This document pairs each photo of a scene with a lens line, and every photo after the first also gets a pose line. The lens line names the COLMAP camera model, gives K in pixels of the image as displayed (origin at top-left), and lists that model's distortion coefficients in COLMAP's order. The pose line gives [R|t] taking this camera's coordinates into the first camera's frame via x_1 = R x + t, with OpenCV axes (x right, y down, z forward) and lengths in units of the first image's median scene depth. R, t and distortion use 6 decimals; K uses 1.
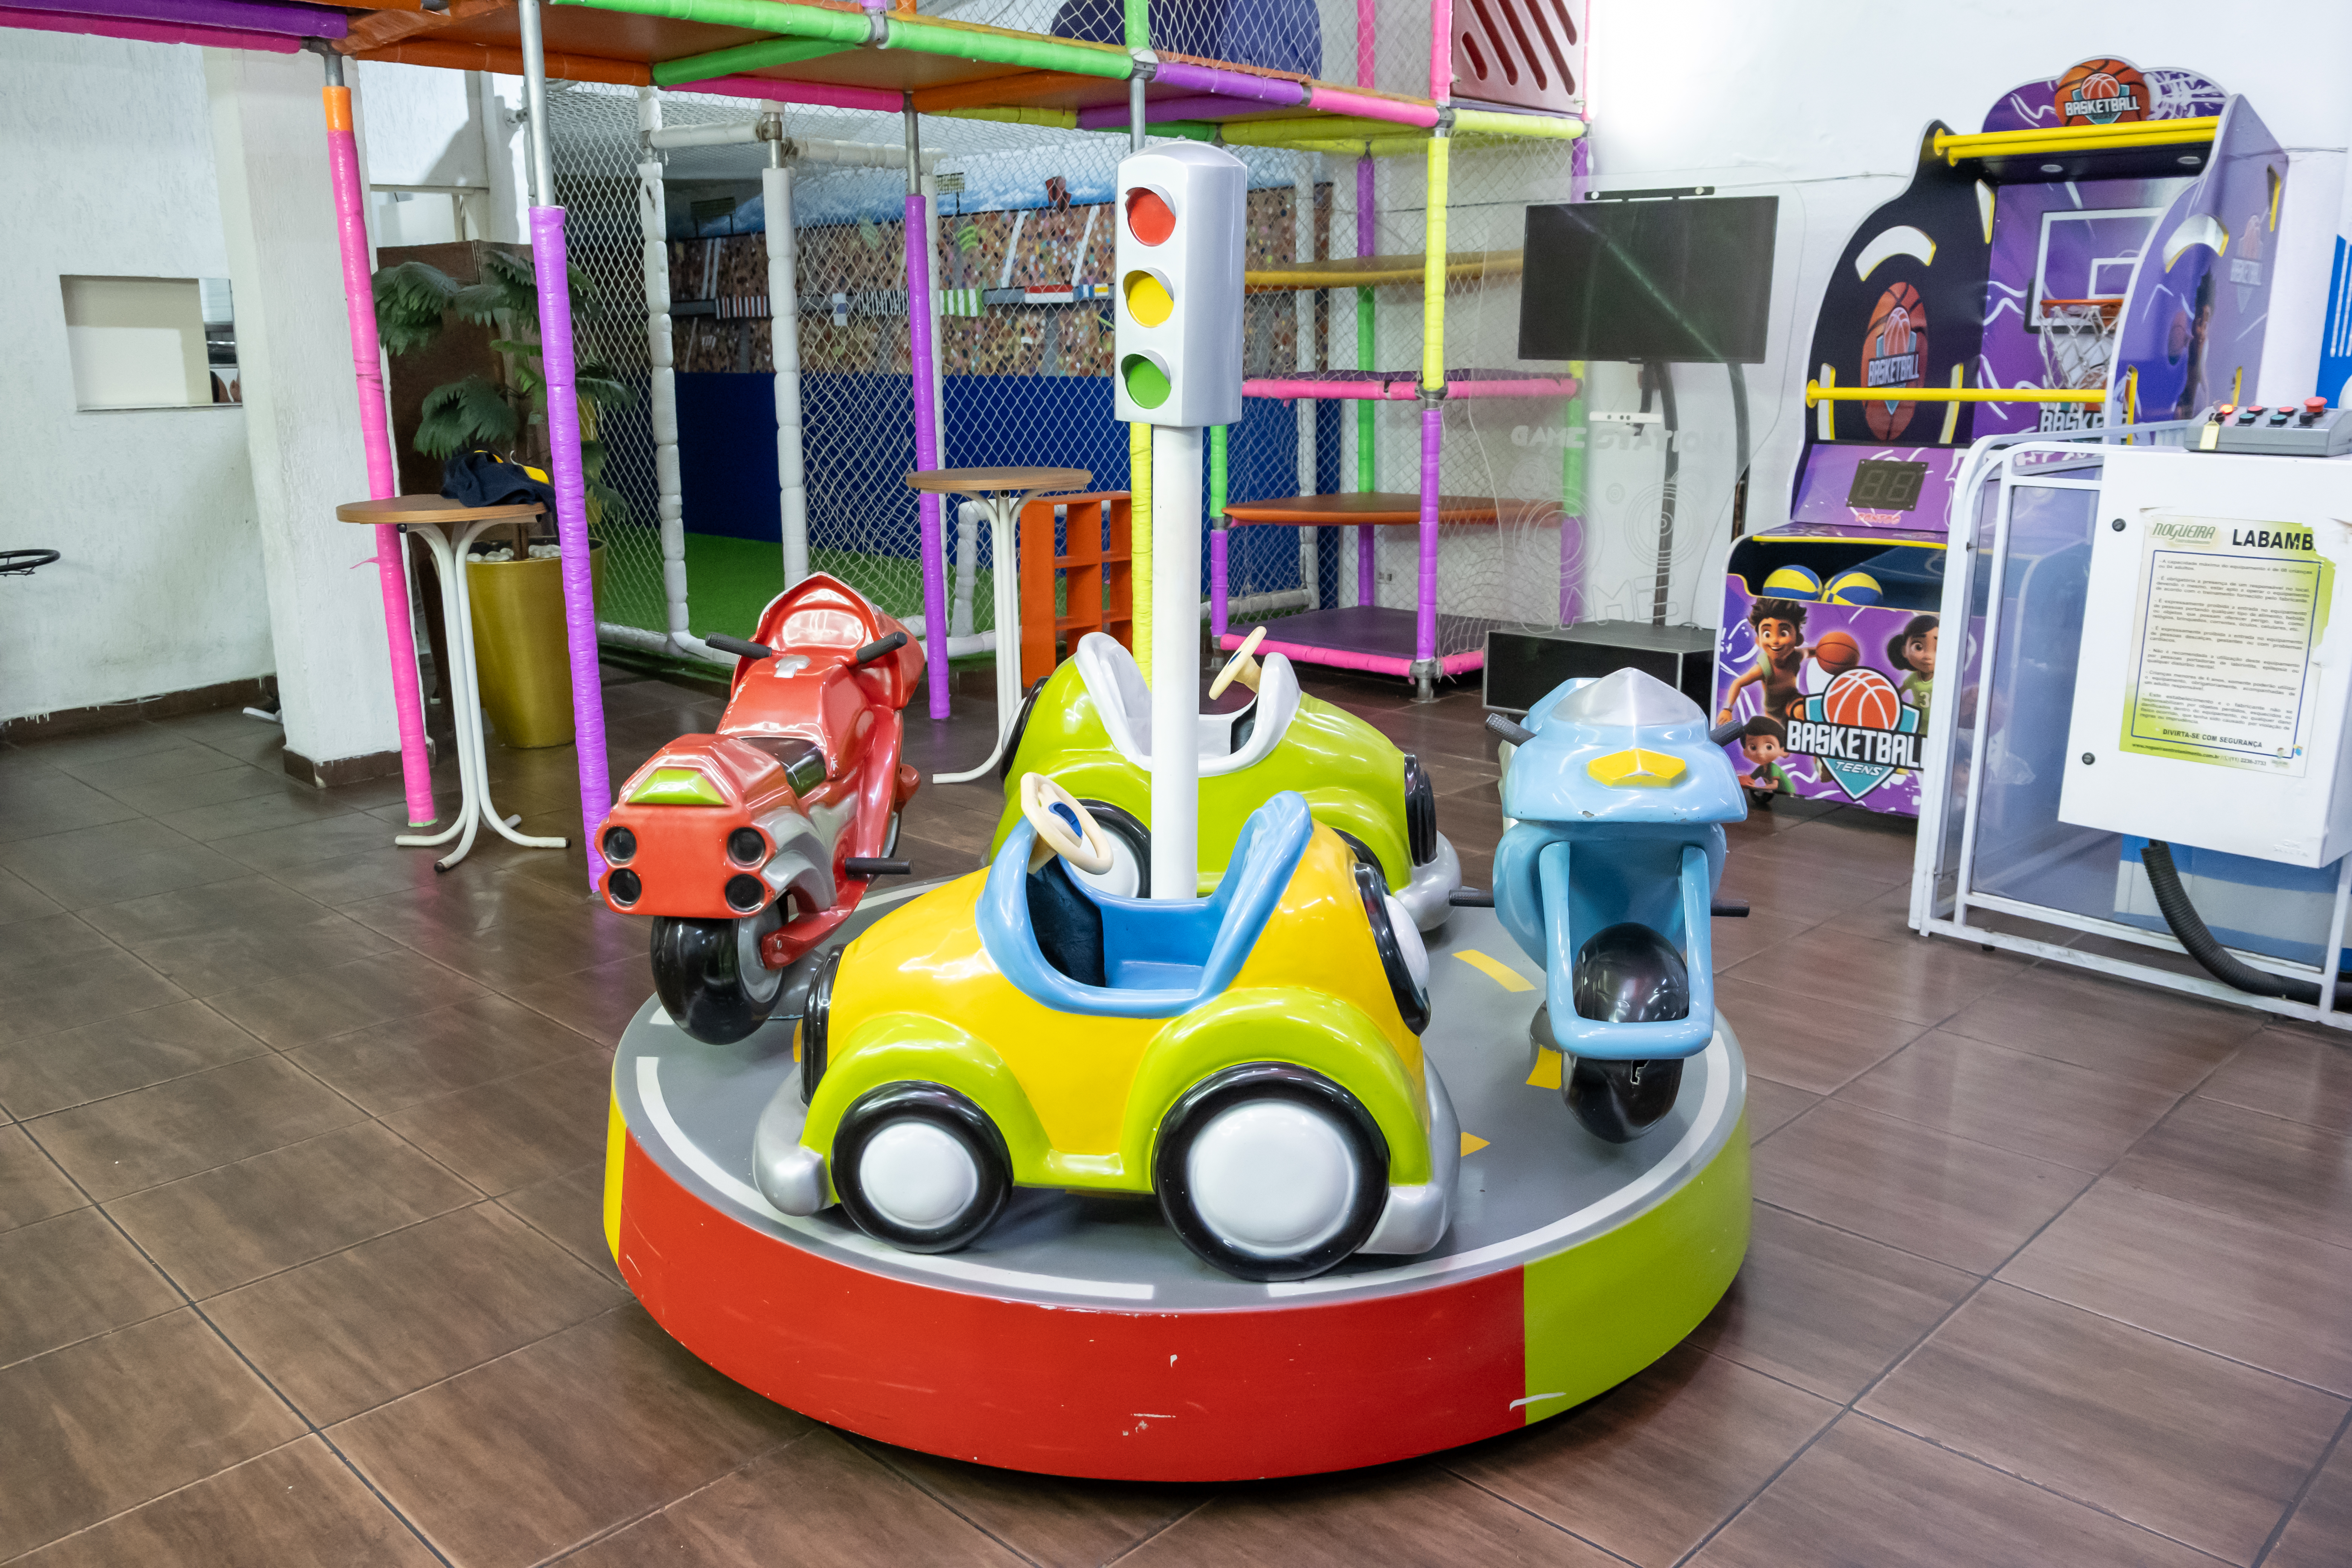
lens RADIAL K [[1828.4, 0, 1172.2], [0, 1828.4, 785.2], [0, 0, 1]] dist [-0.013787, -0.008000]
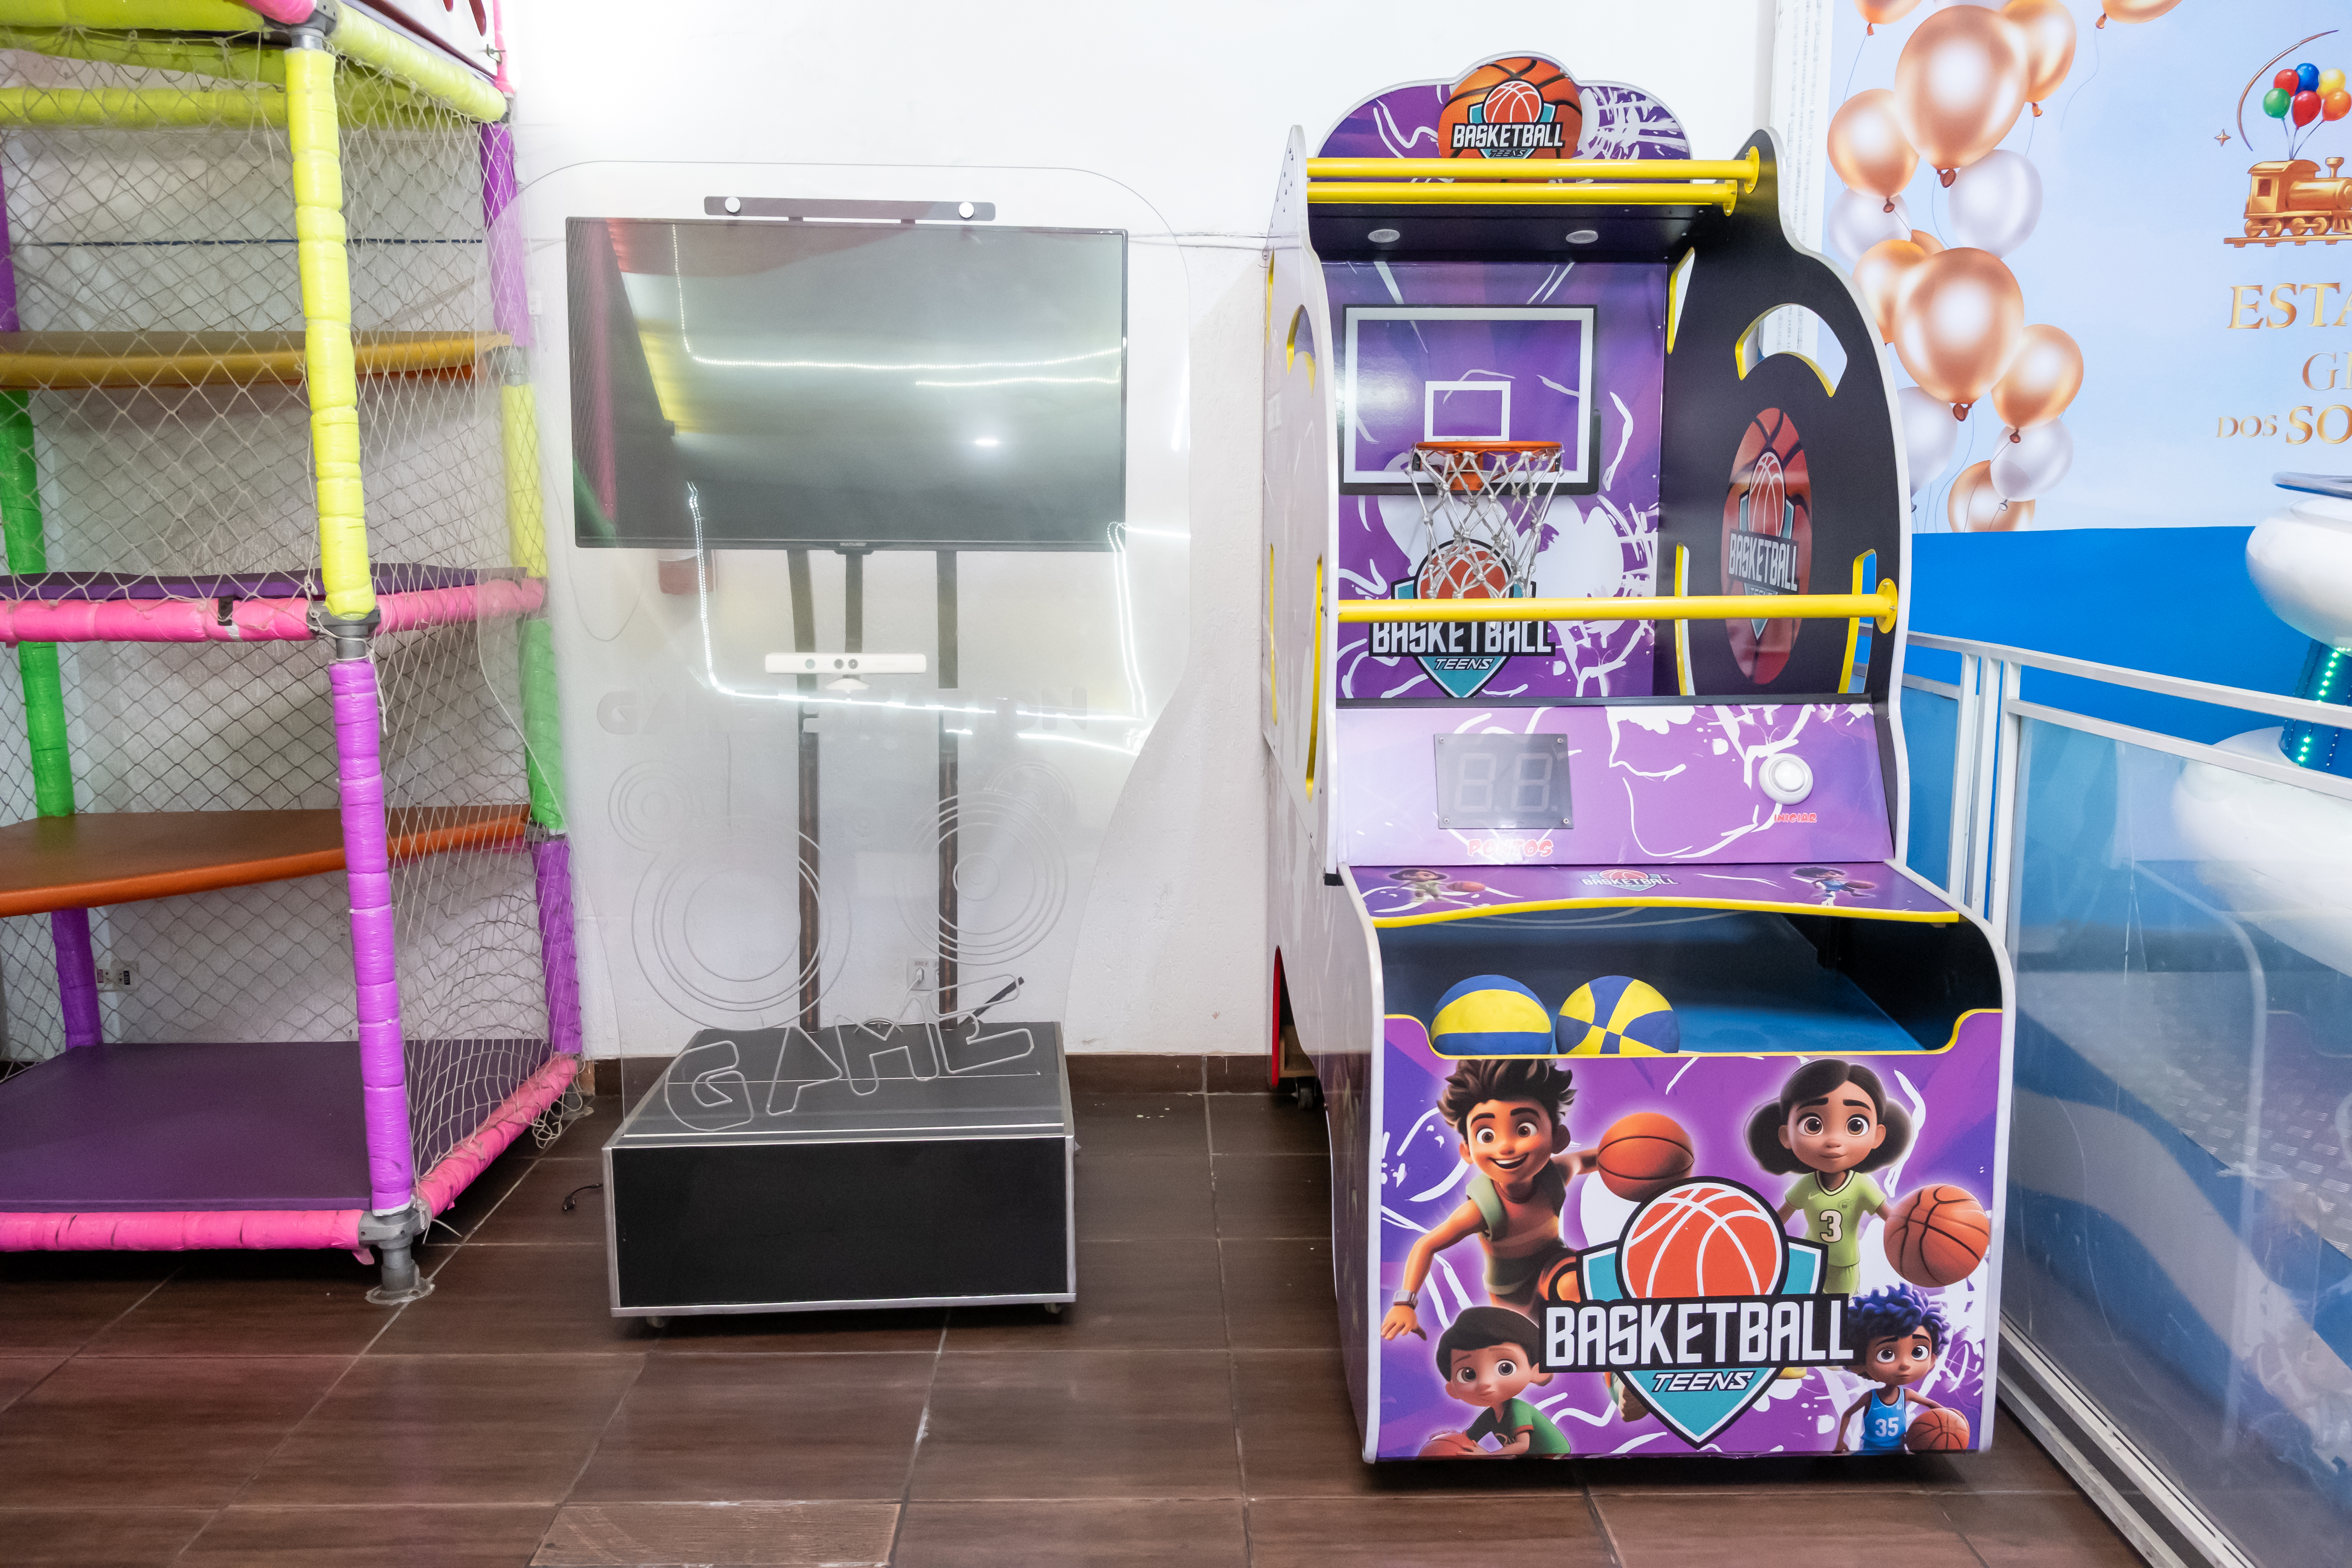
lens RADIAL K [[1953.0, 0, 1175.7], [0, 1953.0, 796.0], [0, 0, 1]] dist [-0.010913, -0.005768]
pose [[0.708961, -0.102510, 0.697758, -0.065669], [0.162962, 0.986416, -0.020661, -0.169518], [-0.686161, 0.128356, 0.716036, 0.686931]]
